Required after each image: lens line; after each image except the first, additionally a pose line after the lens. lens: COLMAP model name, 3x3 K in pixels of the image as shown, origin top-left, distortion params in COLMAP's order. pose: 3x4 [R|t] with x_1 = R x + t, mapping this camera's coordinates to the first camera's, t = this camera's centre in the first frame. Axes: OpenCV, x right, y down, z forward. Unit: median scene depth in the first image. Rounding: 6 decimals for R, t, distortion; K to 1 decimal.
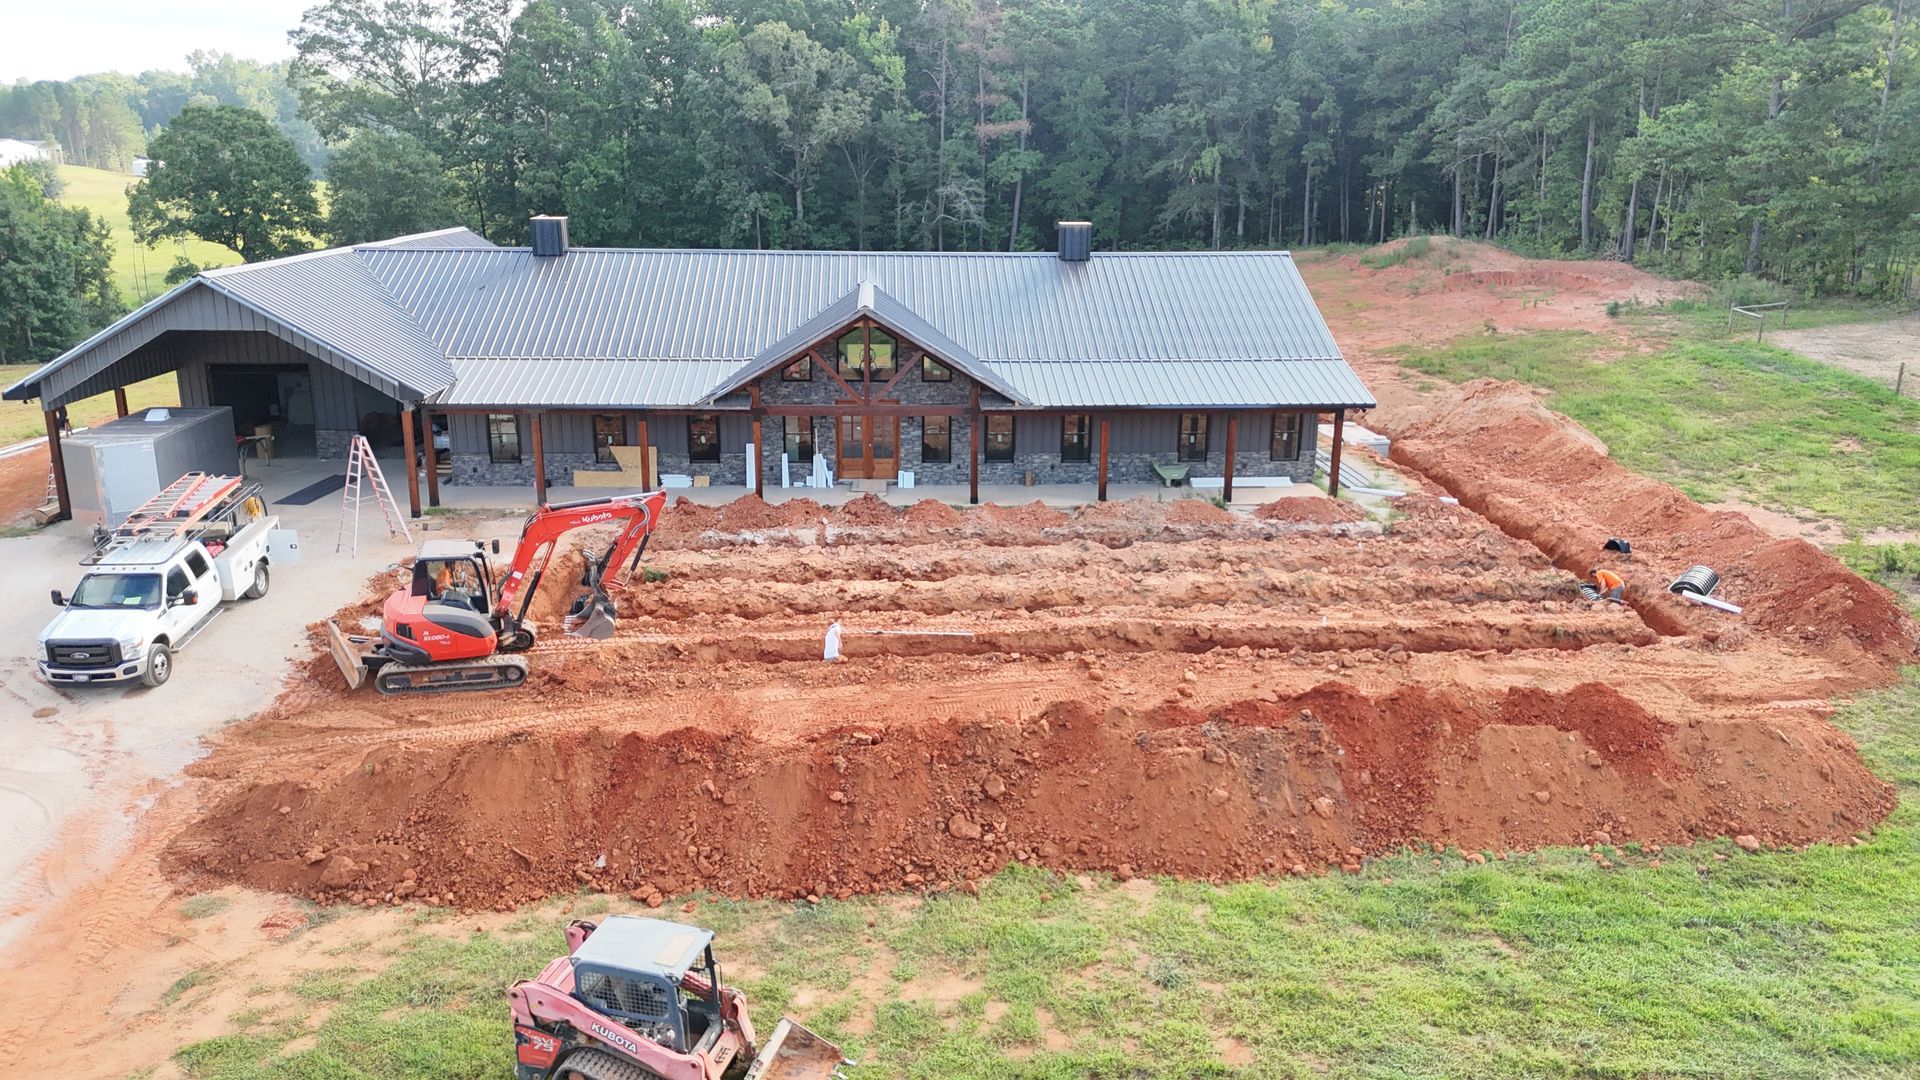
lens RADIAL K [[1427.6, 0, 959.2], [0, 1427.6, 540.3], [0, 0, 1]] dist [0.094953, -0.088303]
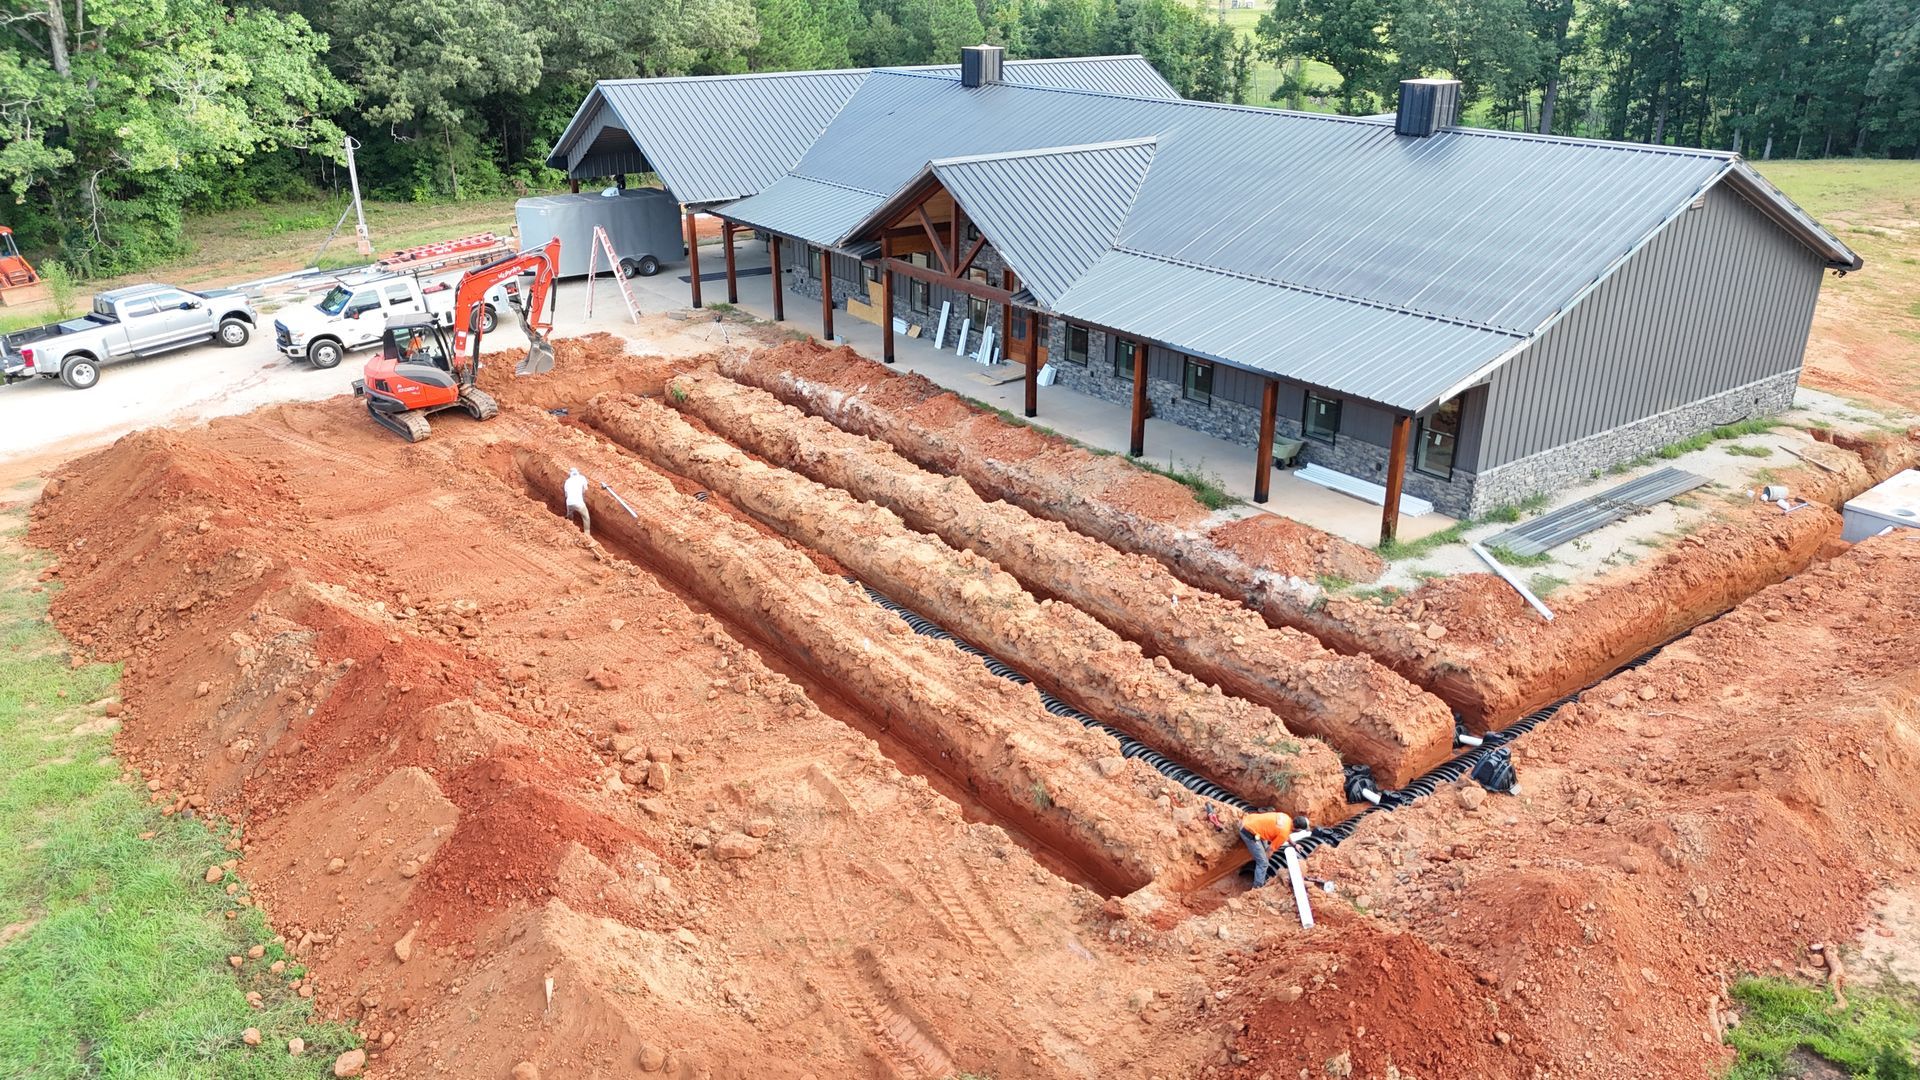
lens RADIAL K [[1427.6, 0, 959.2], [0, 1427.6, 540.3], [0, 0, 1]] dist [0.094953, -0.088303]
pose [[0.550315, 0.309151, -0.775615, 0.695508], [-0.224400, 0.949513, 0.219248, -0.138728], [0.804238, 0.053393, 0.591904, 0.502532]]
